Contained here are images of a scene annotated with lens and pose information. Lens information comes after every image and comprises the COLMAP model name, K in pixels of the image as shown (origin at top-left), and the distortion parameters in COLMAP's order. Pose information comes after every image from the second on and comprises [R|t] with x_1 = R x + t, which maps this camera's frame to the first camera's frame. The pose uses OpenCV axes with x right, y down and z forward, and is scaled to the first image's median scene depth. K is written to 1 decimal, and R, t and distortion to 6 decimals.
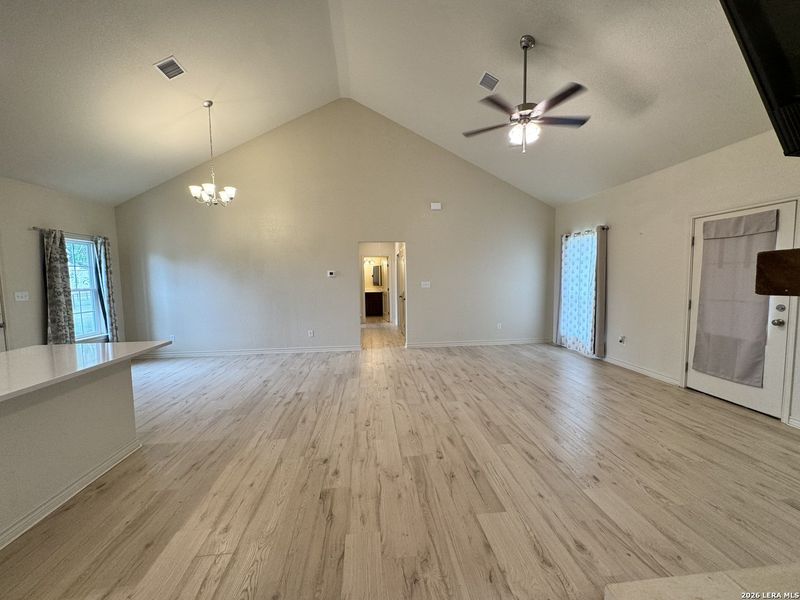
lens RADIAL K [[320.2, 0, 400.0], [0, 320.2, 300.0], [0, 0, 1]] dist [-0.000380, -0.000338]
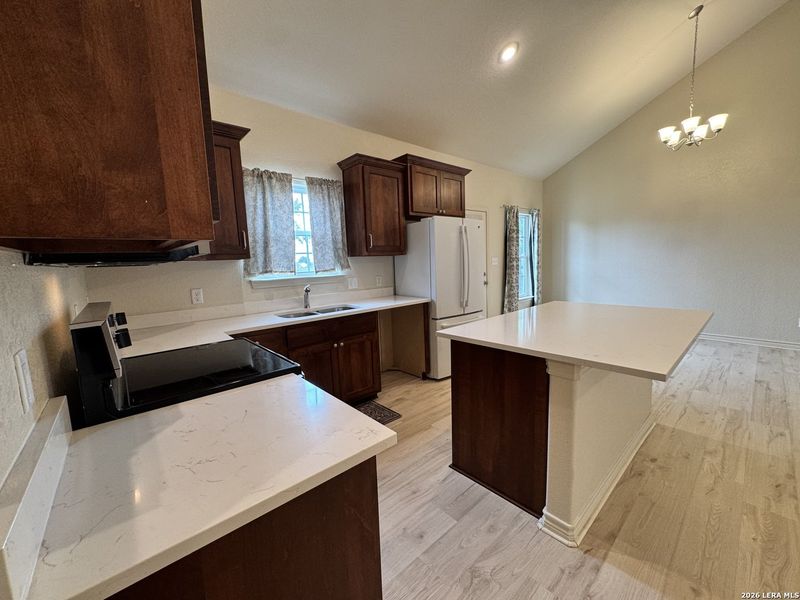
lens RADIAL K [[320.2, 0, 400.0], [0, 320.2, 300.0], [0, 0, 1]] dist [-0.000380, -0.000338]
pose [[0.581886, 0.094937, -0.807710, -0.345798], [-0.028504, 0.994934, 0.096409, 0.029443], [0.812771, -0.033076, 0.581644, -0.059043]]
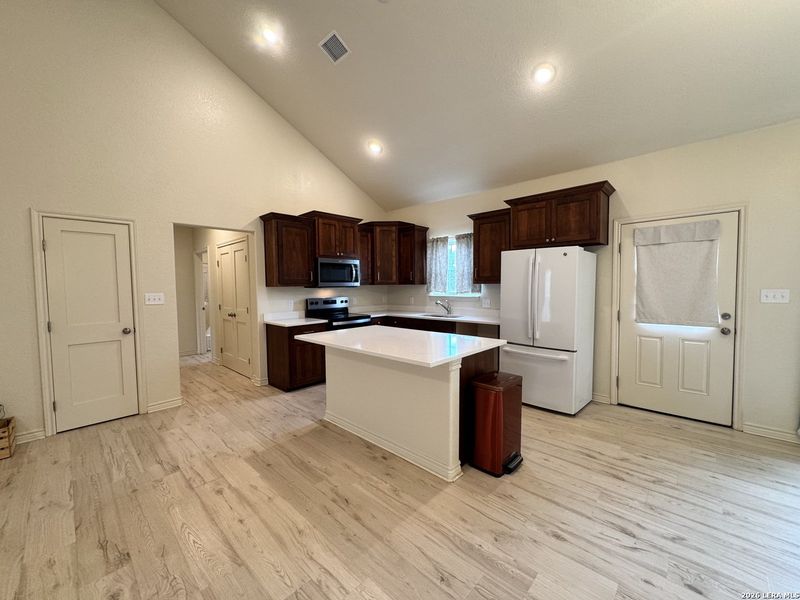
lens RADIAL K [[320.2, 0, 400.0], [0, 320.2, 300.0], [0, 0, 1]] dist [-0.000380, -0.000338]
pose [[-0.756465, 0.055744, -0.651654, -0.135116], [-0.021900, 0.993643, 0.110422, -0.058688], [0.653667, 0.097802, -0.750436, 0.967687]]
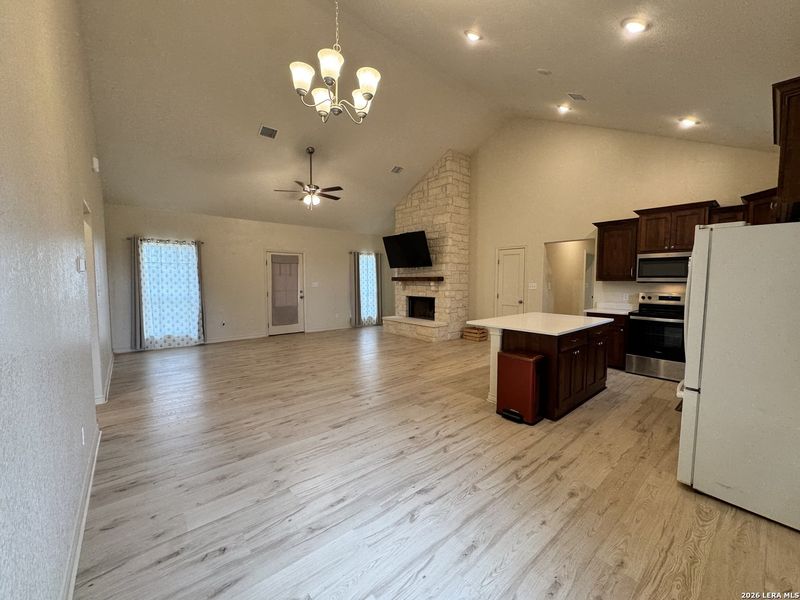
lens RADIAL K [[320.2, 0, 400.0], [0, 320.2, 300.0], [0, 0, 1]] dist [-0.000380, -0.000338]
pose [[-0.567394, -0.038359, 0.822552, -1.104918], [0.064664, 0.993754, 0.090948, -0.071560], [-0.820903, 0.104793, -0.561370, 1.314943]]
